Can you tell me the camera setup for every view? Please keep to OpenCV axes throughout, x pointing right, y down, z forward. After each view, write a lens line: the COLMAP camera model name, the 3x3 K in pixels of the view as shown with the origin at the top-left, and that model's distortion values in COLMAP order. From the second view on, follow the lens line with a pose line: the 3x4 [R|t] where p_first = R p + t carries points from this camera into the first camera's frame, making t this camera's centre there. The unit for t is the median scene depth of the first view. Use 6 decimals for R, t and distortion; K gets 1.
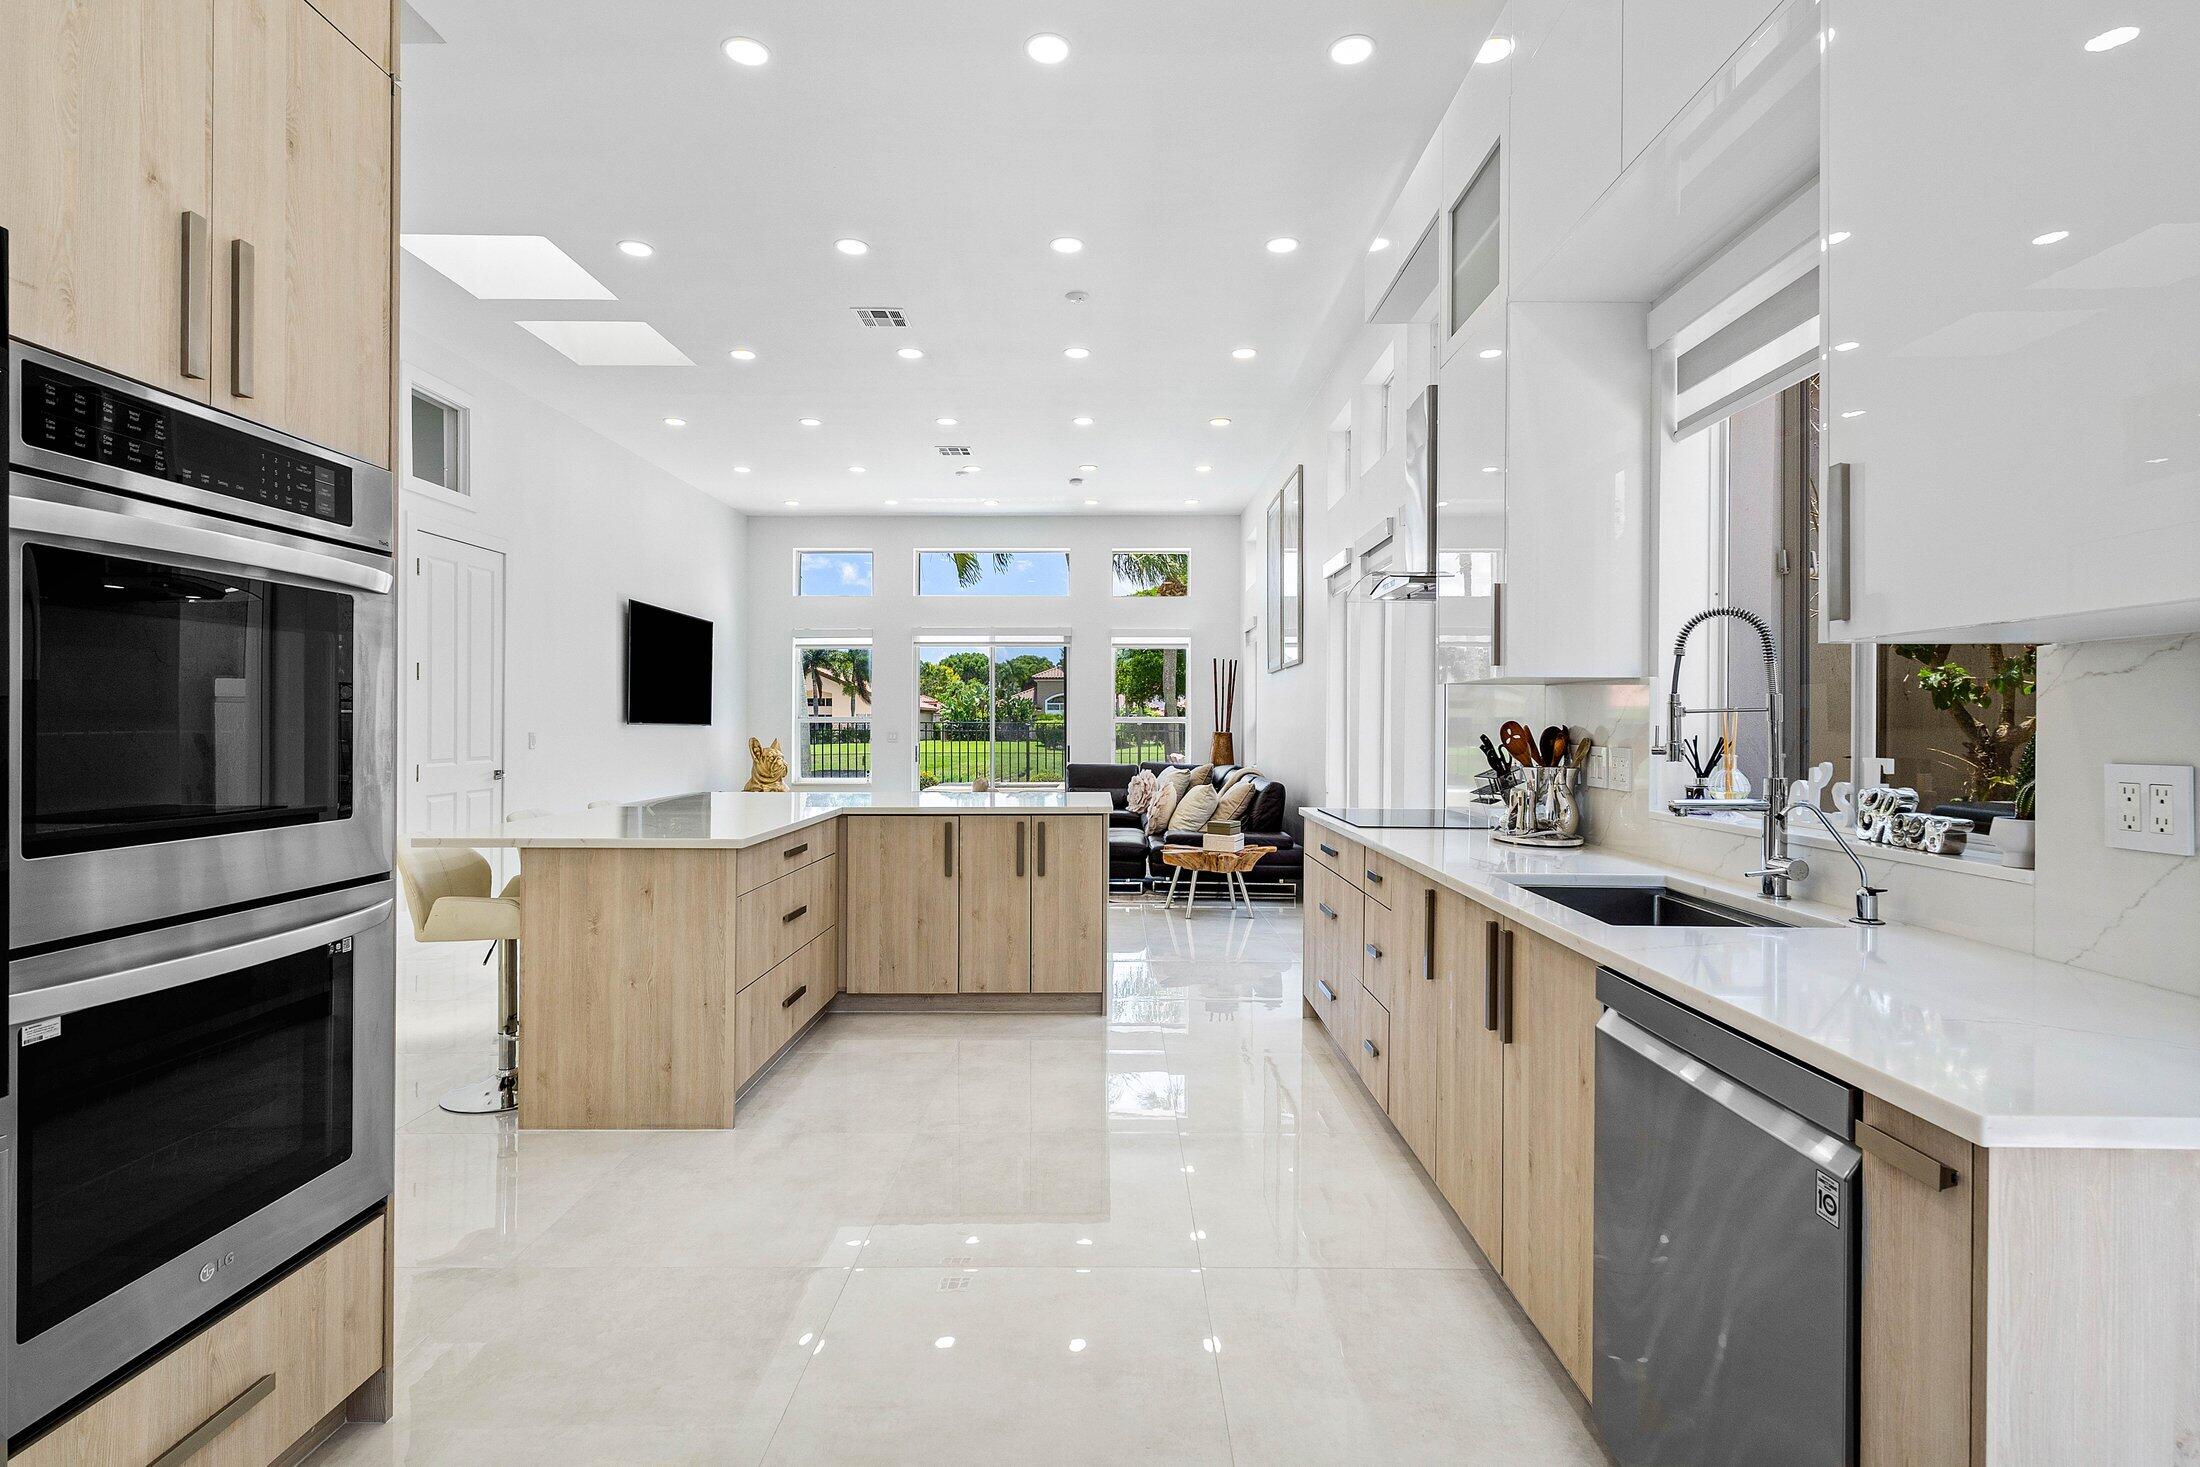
lens RADIAL K [[1070.0, 0, 1115.3], [0, 1070.0, 714.4], [0, 0, 1]] dist [-0.001432, -0.000185]
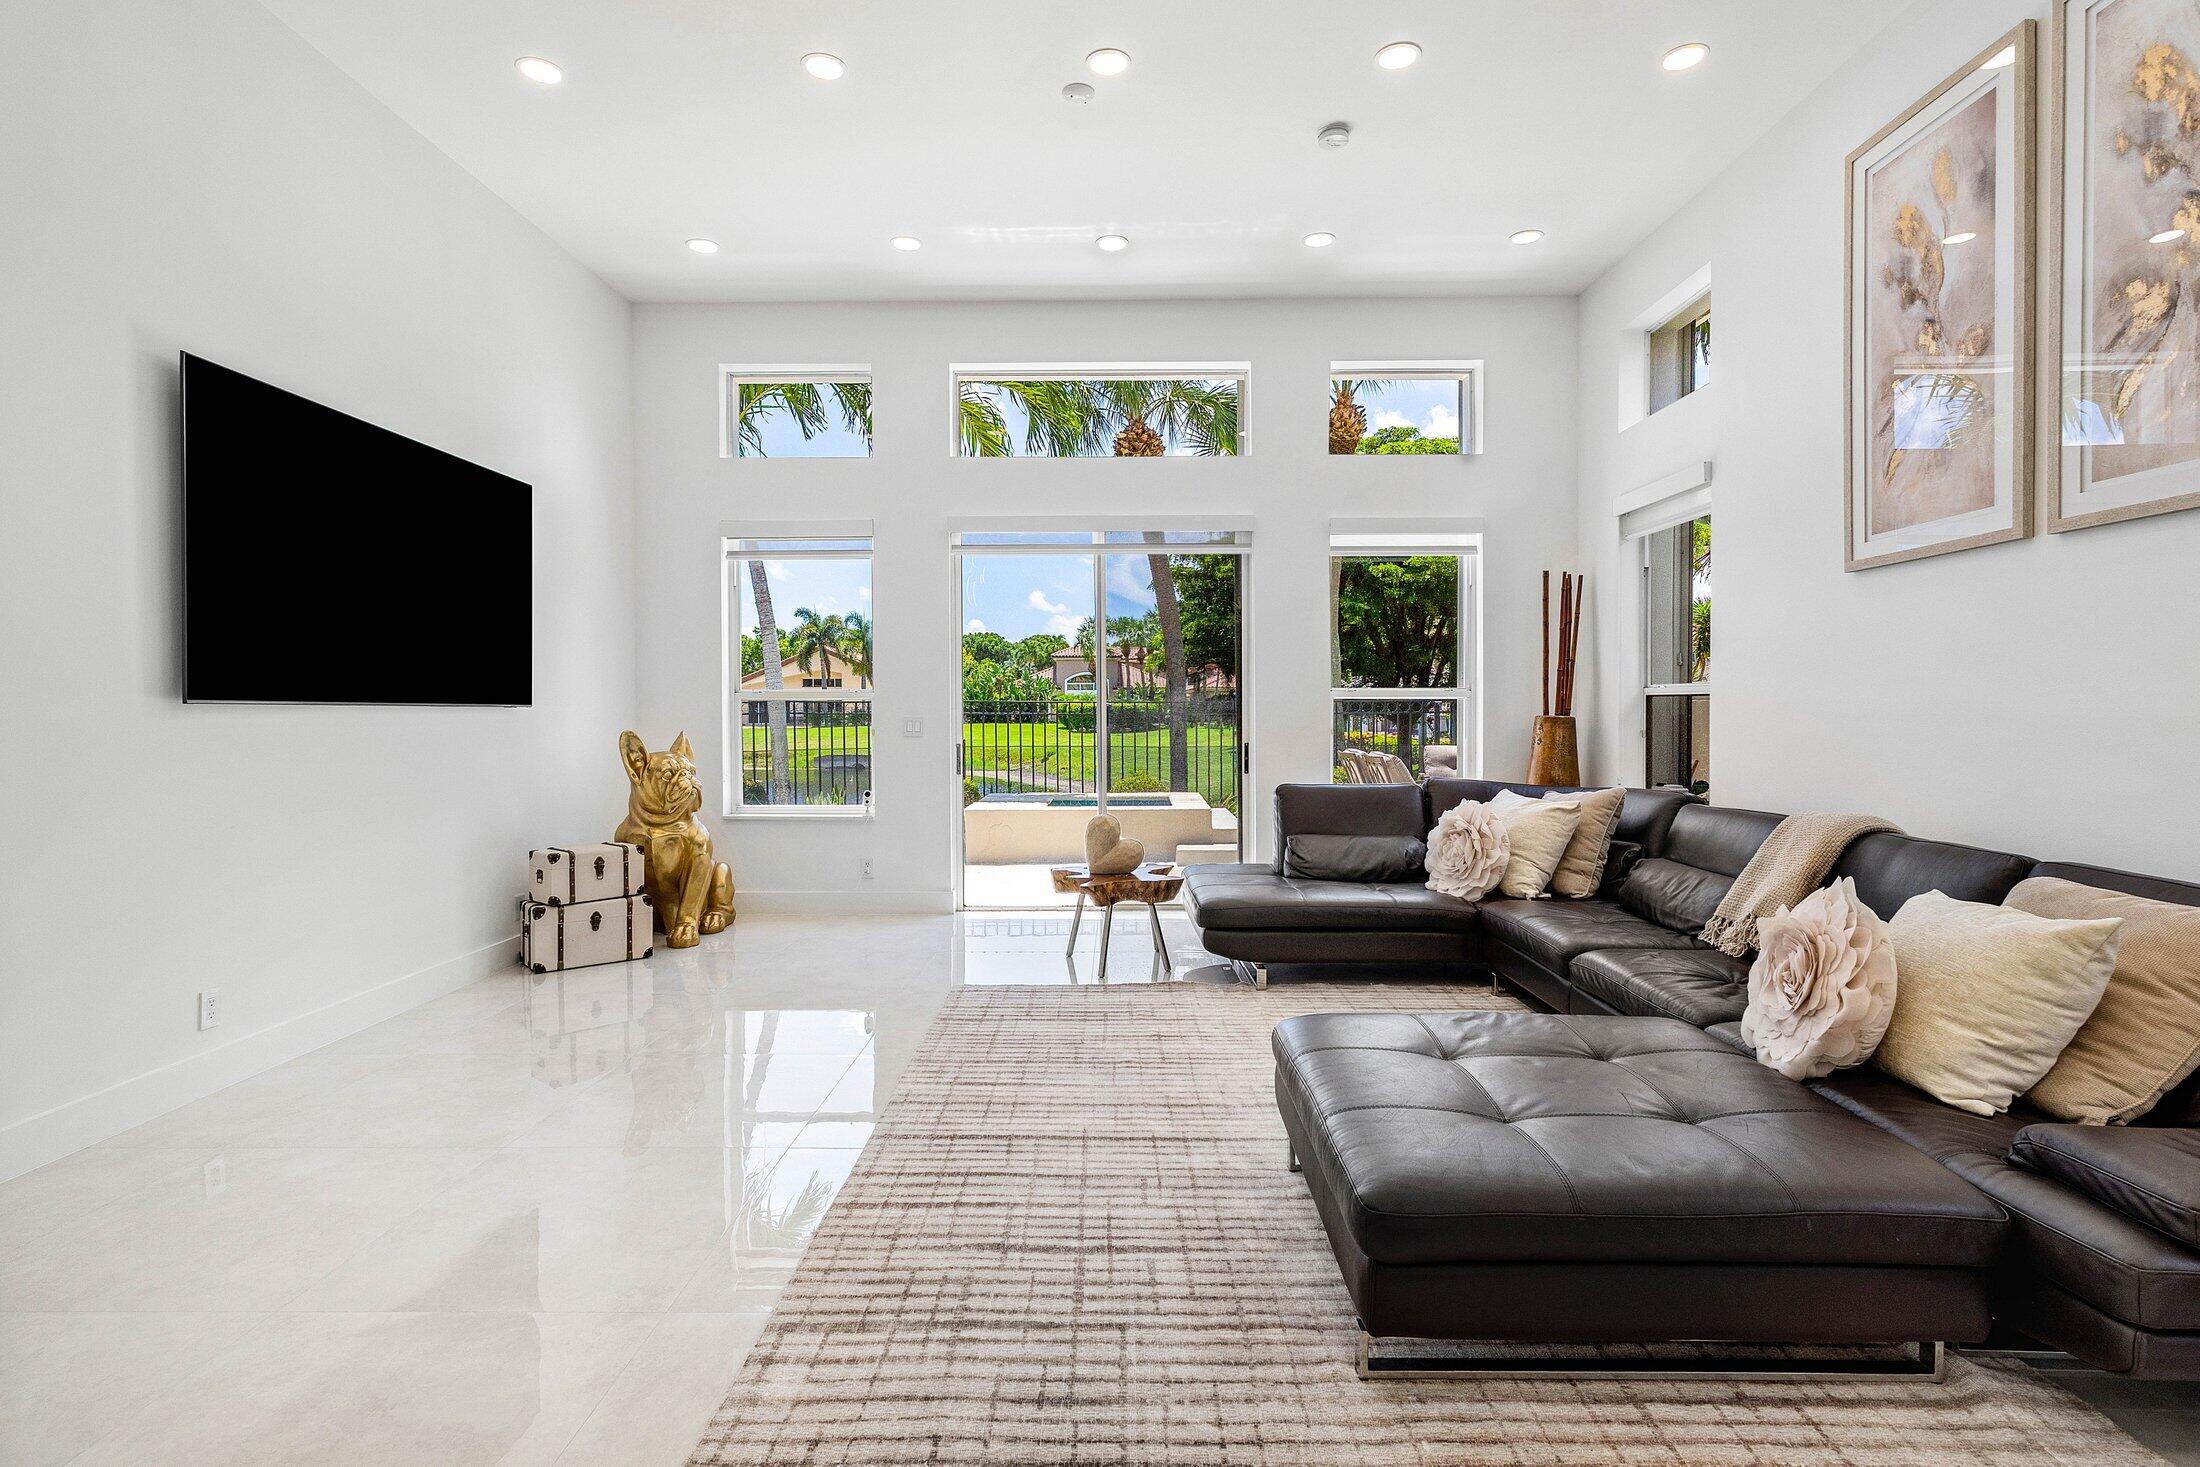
lens RADIAL K [[1070.0, 0, 1118.7], [0, 1070.0, 734.9], [0, 0, 1]] dist [-0.001432, -0.000185]
pose [[0.999964, -0.003056, -0.007892, -0.283319], [0.003348, 0.999303, 0.037190, 0.015530], [0.007773, -0.037215, 0.999277, 1.310380]]
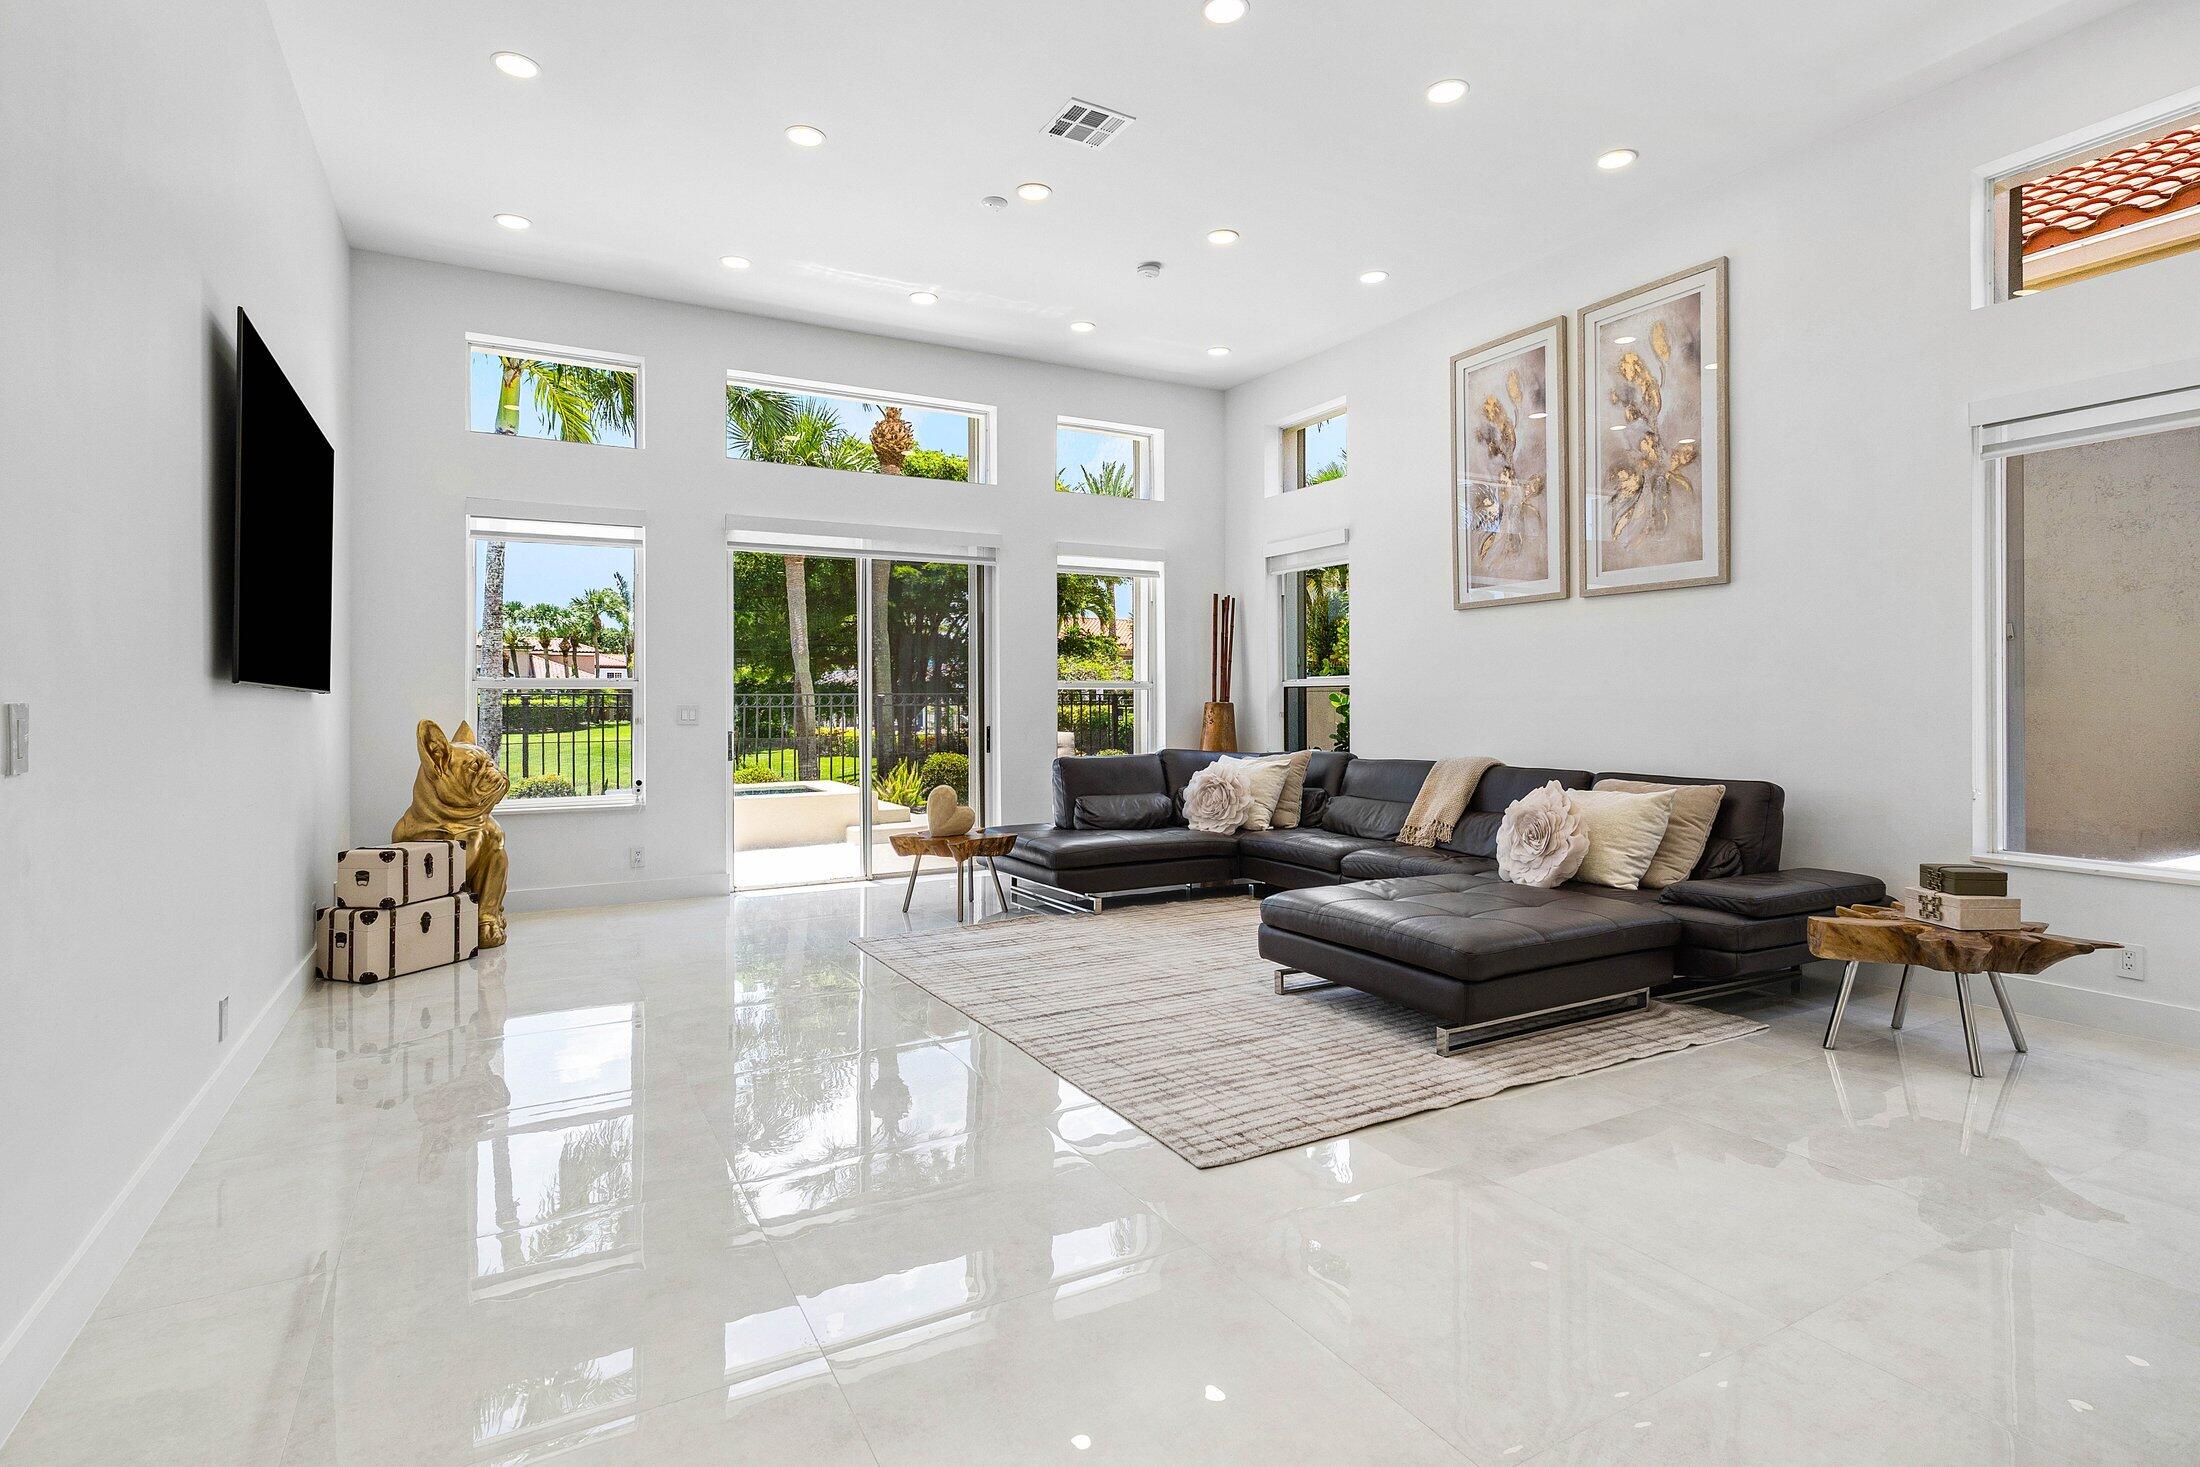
lens RADIAL K [[1070.0, 0, 1121.2], [0, 1070.0, 698.4], [0, 0, 1]] dist [-0.001432, -0.000185]
pose [[0.872513, -0.003459, 0.488578, -0.770970], [0.000377, 0.999979, 0.006407, 0.025370], [-0.488590, -0.005406, 0.872497, 1.171556]]
